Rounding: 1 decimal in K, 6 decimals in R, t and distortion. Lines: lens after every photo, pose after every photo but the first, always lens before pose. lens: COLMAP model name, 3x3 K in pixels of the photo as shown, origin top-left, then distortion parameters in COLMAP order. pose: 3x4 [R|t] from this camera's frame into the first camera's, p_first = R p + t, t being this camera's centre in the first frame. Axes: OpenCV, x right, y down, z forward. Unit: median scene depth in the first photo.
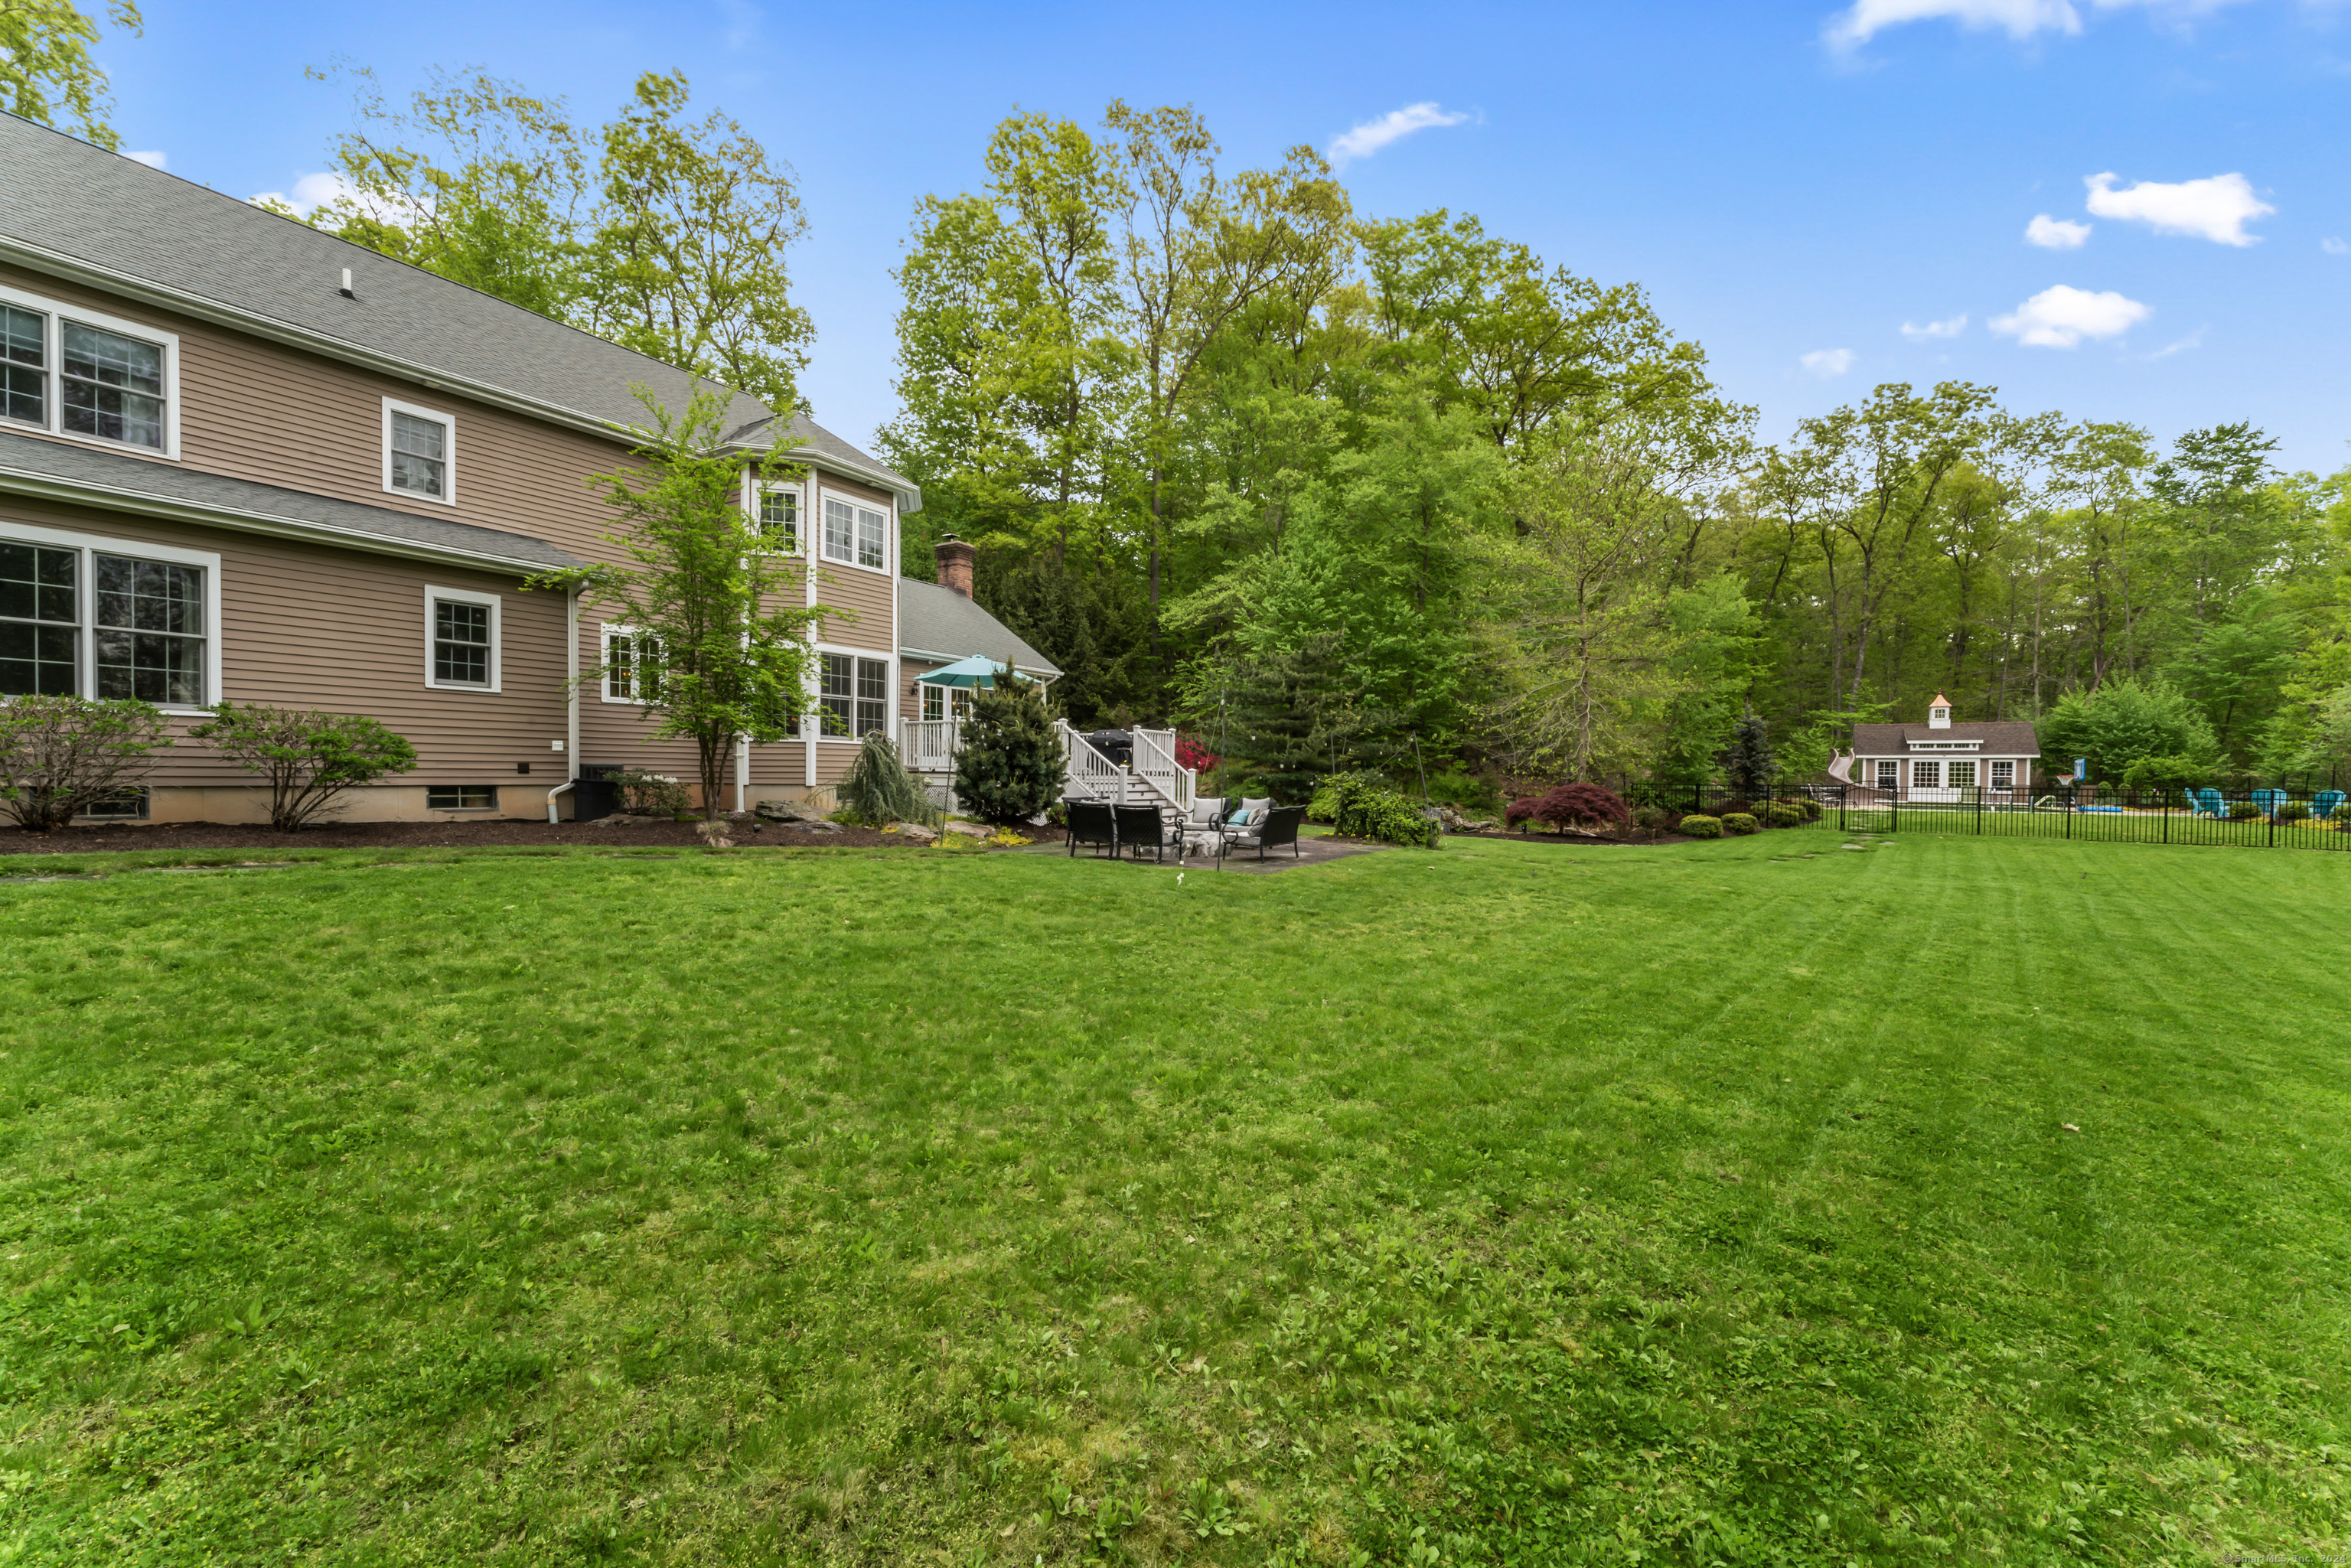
lens RADIAL K [[938.7, 0, 1187.0], [0, 938.7, 791.7], [0, 0, 1]] dist [-0.000102, -0.000003]
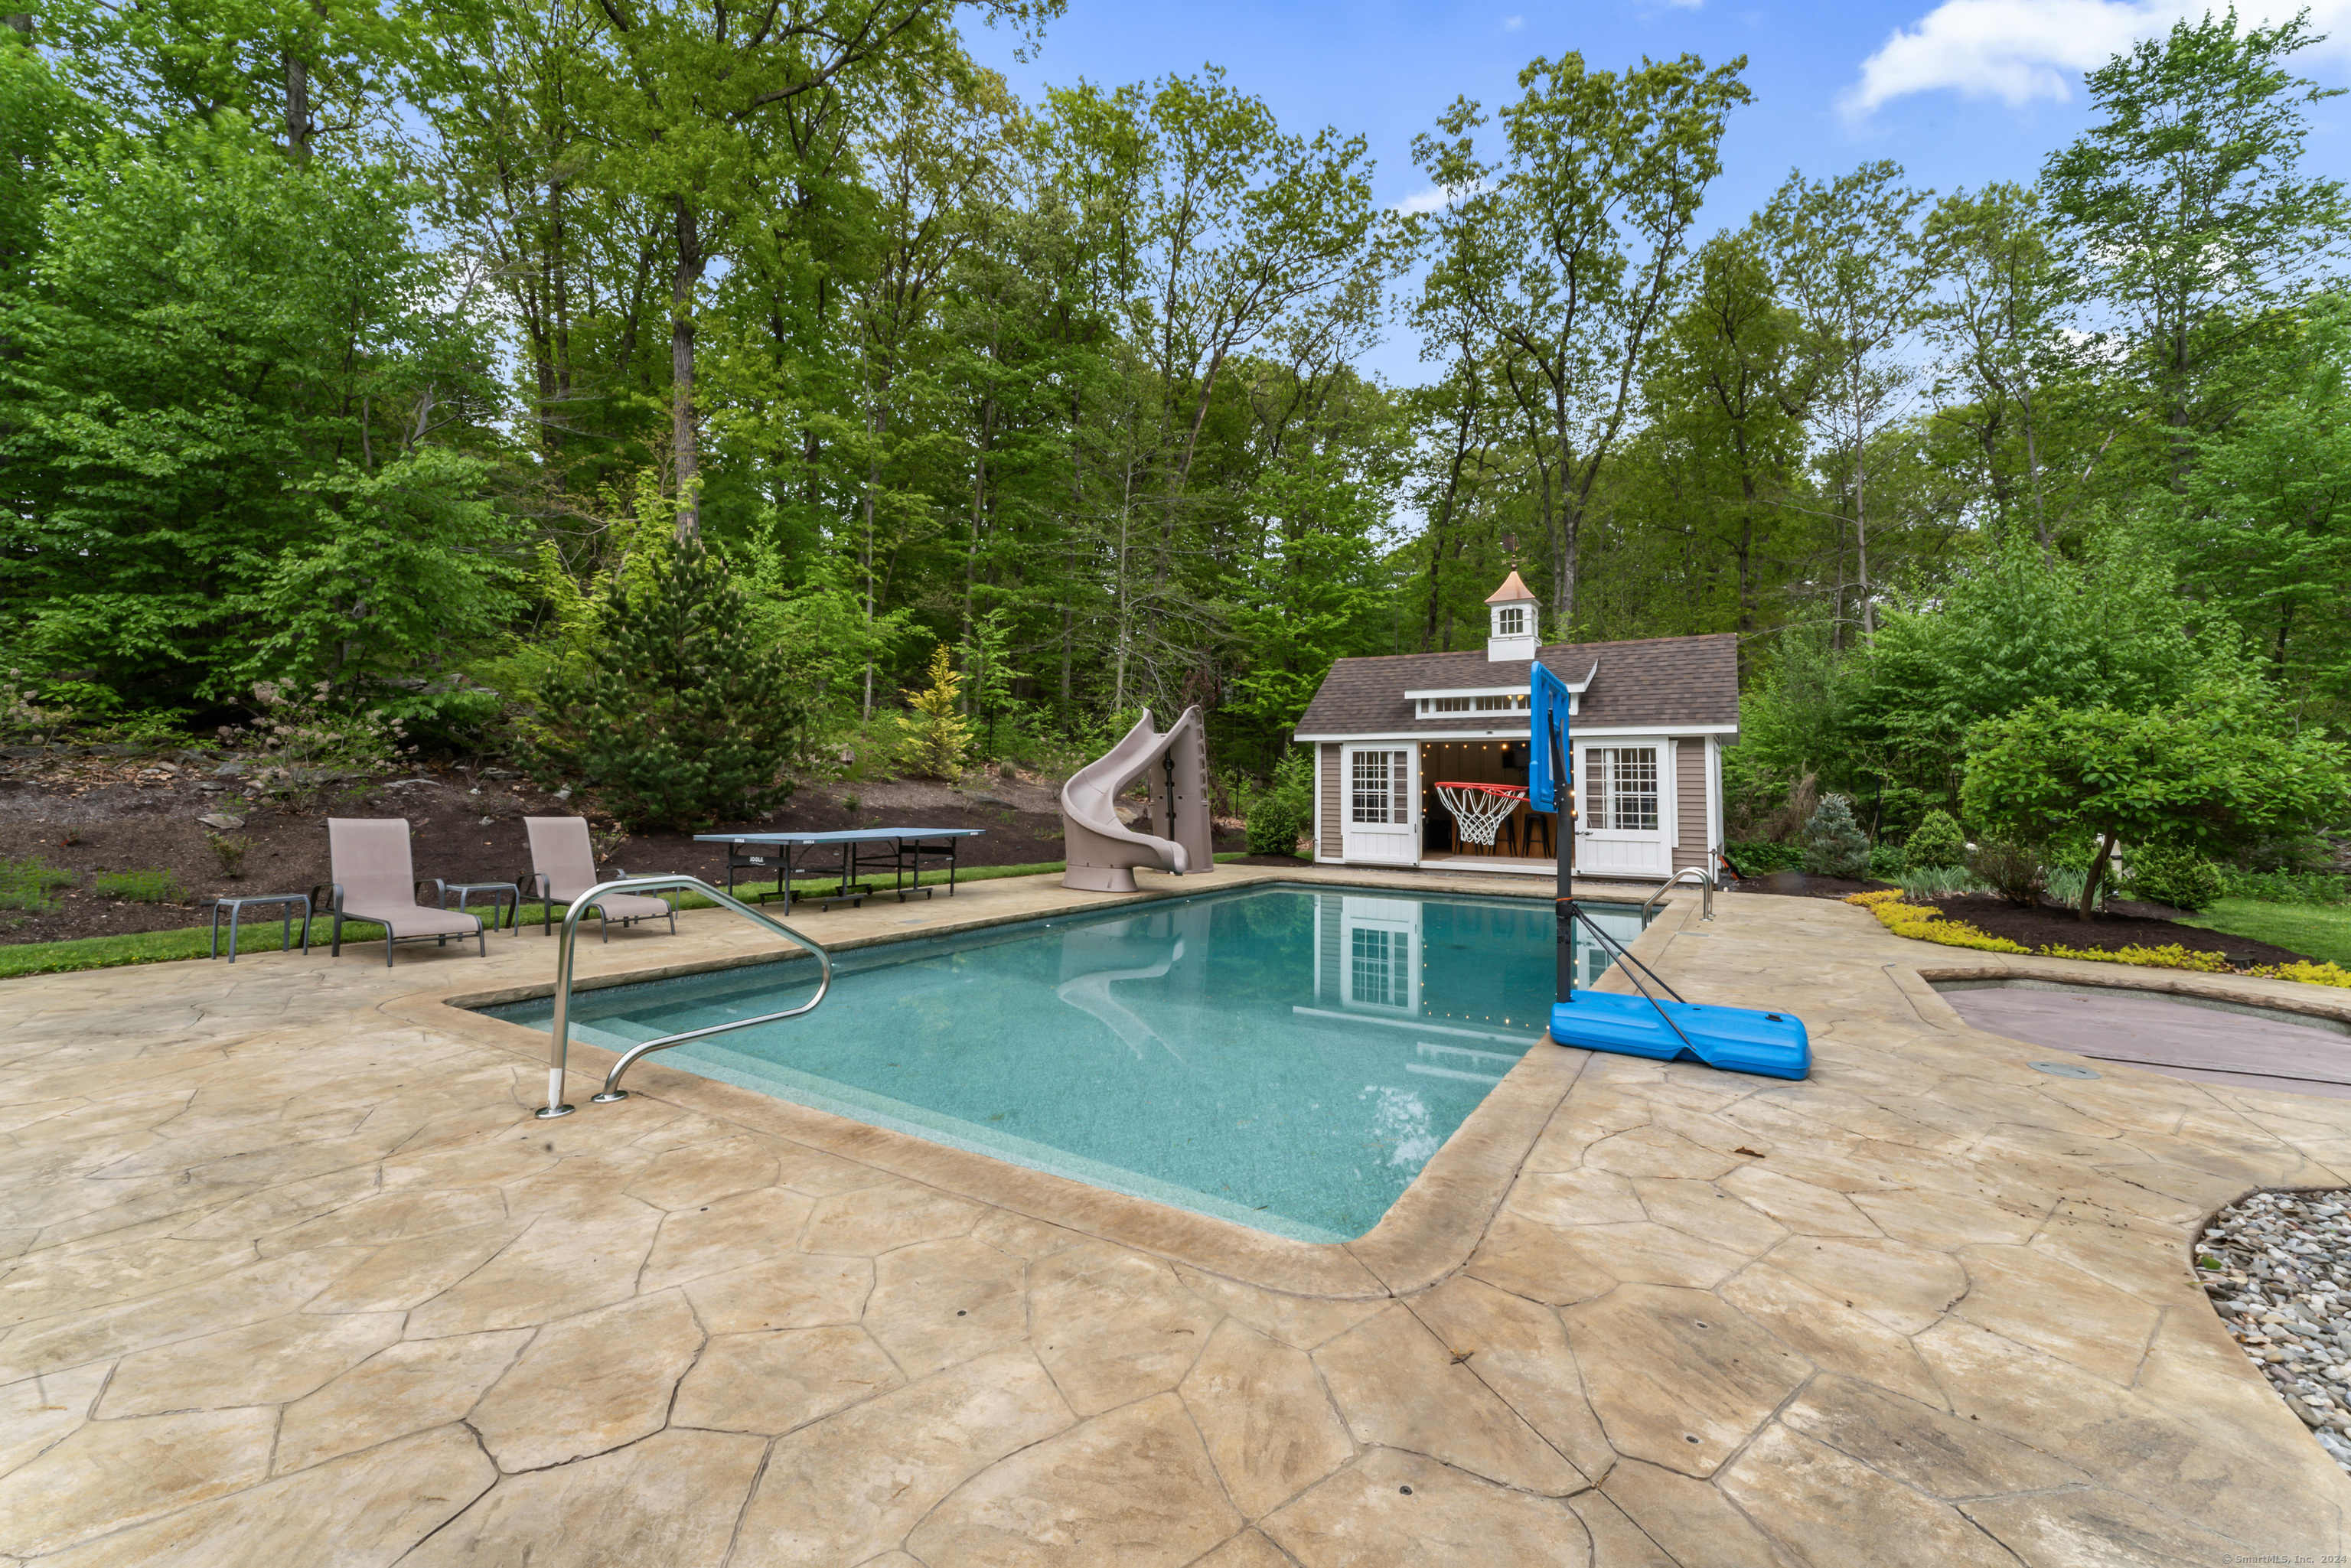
lens RADIAL K [[951.5, 0, 1150.6], [0, 951.5, 740.9], [0, 0, 1]] dist [-0.000968, -0.000258]
pose [[0.999993, 0.002499, 0.002935, 0.666820], [-0.002287, 0.997542, -0.070039, -0.009923], [-0.003103, 0.070032, 0.997540, 0.639703]]
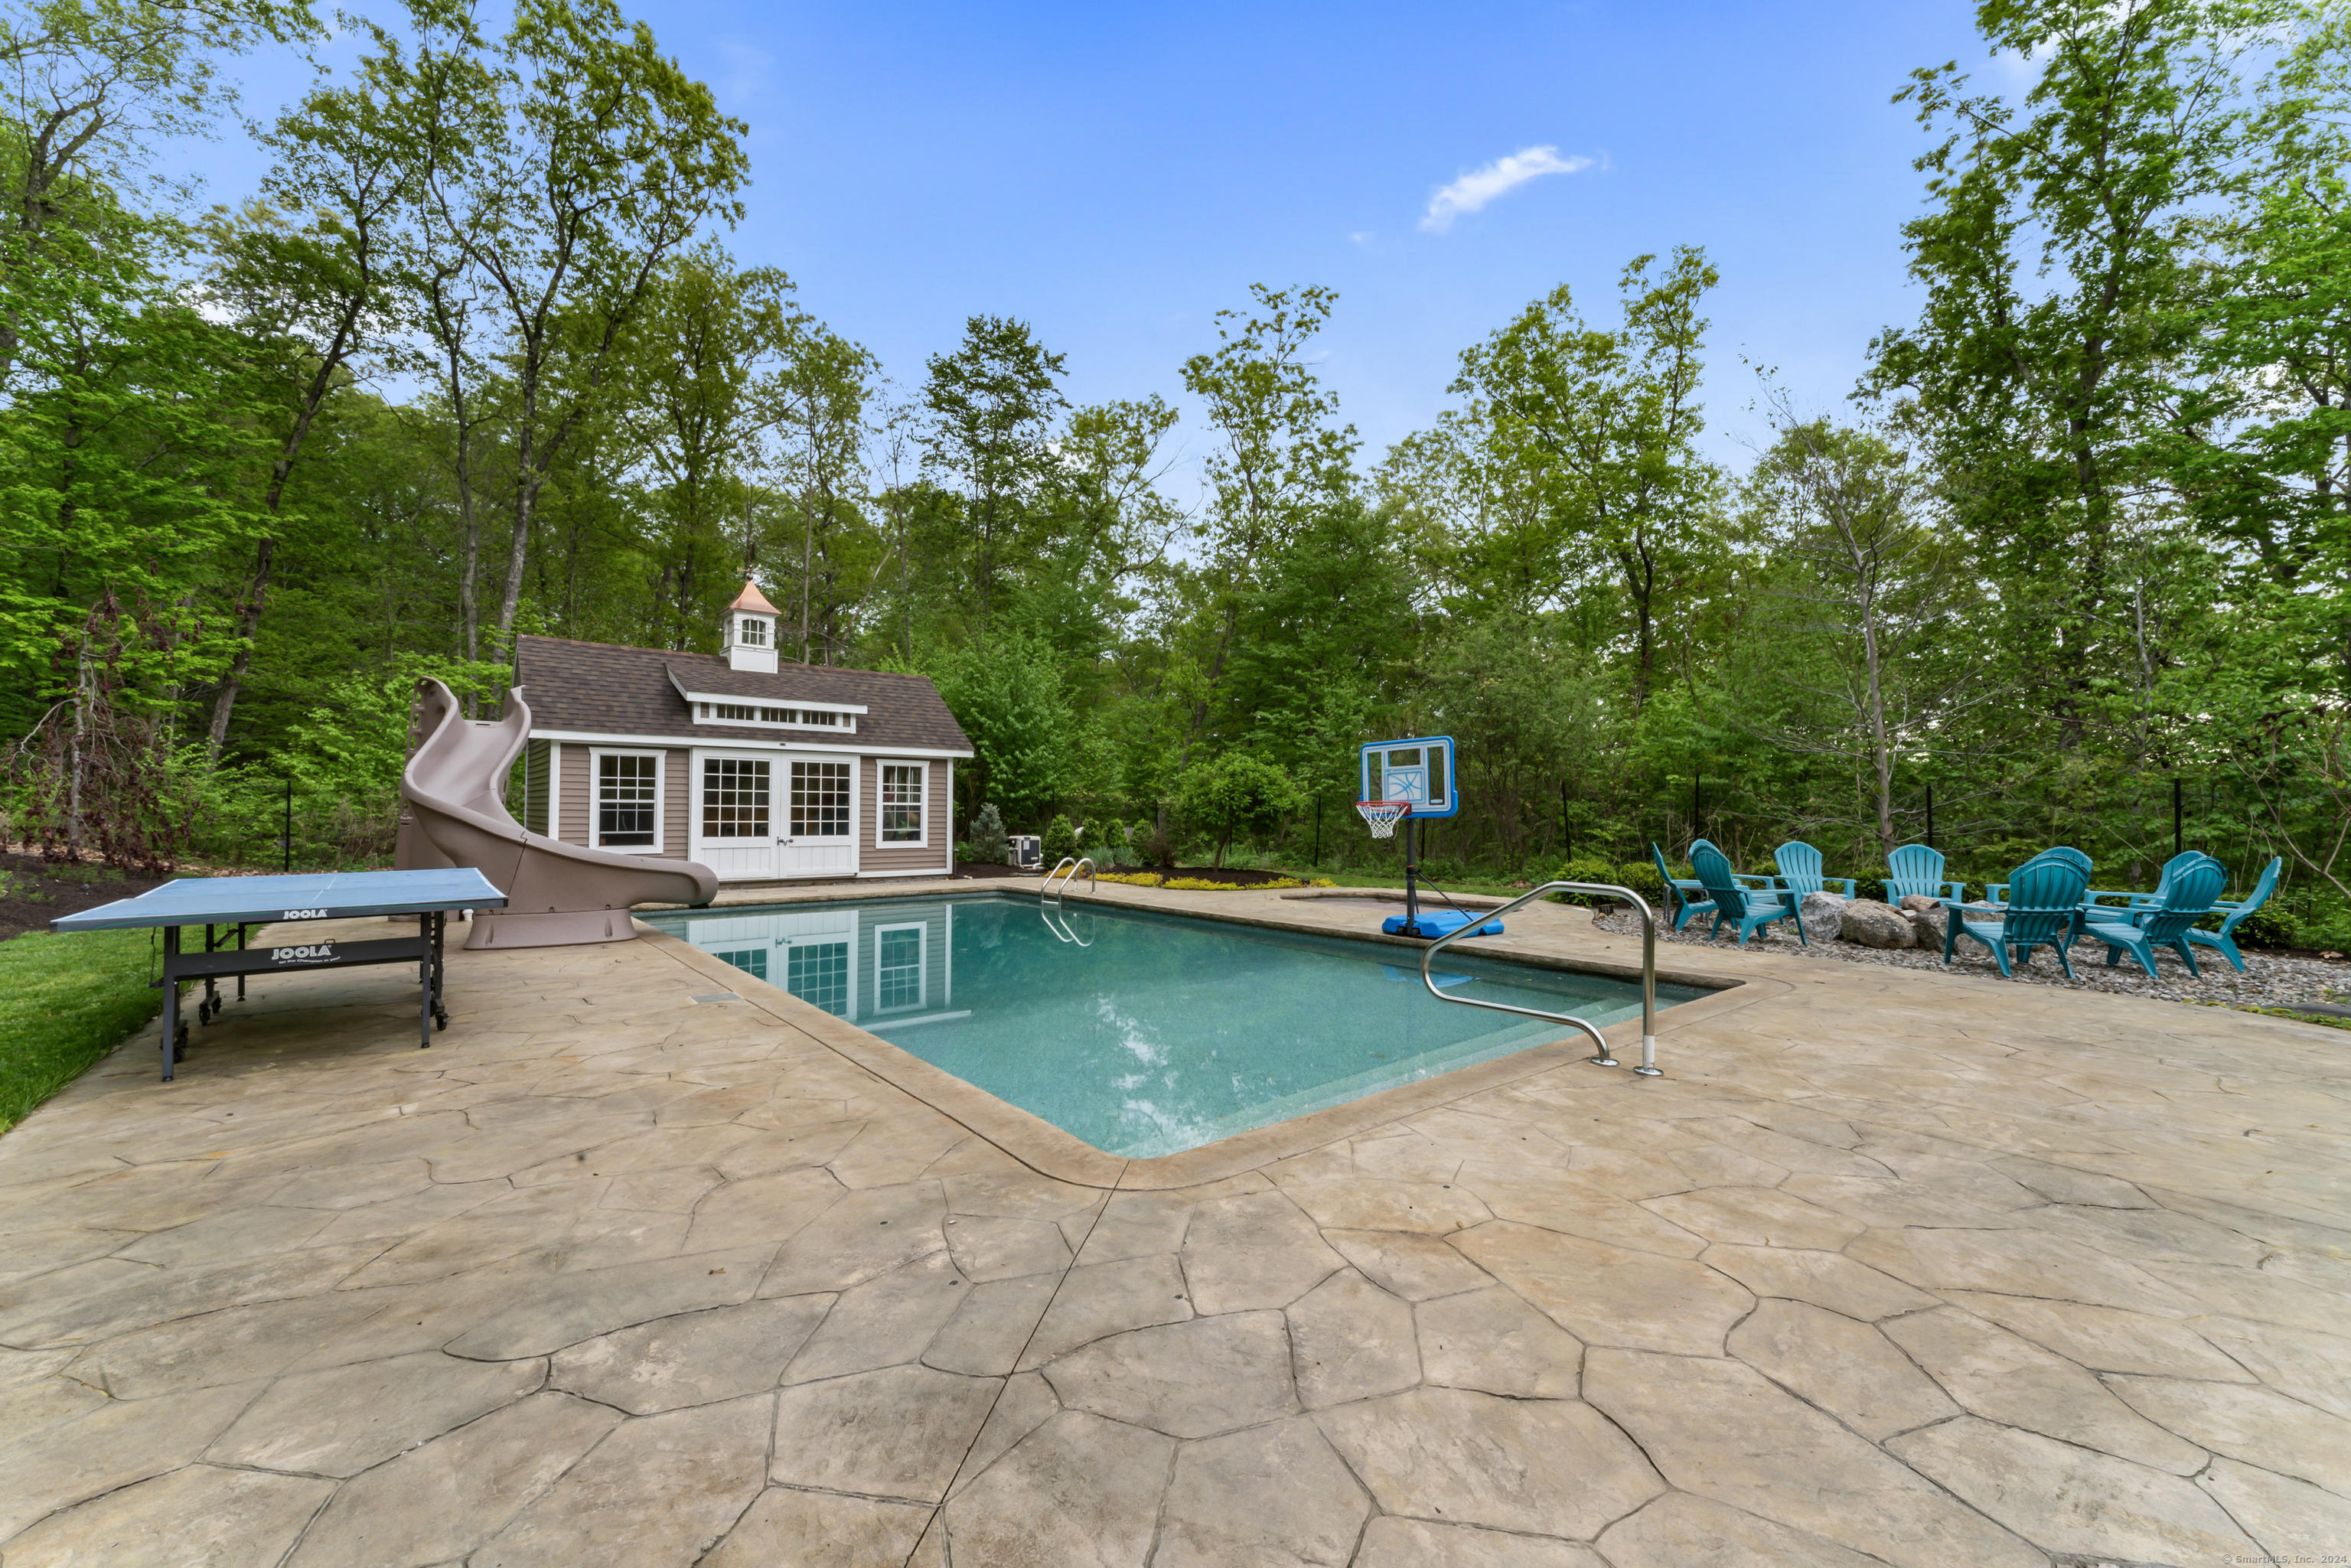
lens RADIAL K [[938.7, 0, 1187.0], [0, 938.7, 791.7], [0, 0, 1]] dist [-0.000102, -0.000003]
pose [[0.311476, 0.010255, 0.950199, 0.512644], [0.013612, 0.999791, -0.015252, -0.012720], [-0.950157, 0.017685, 0.311271, 0.734022]]
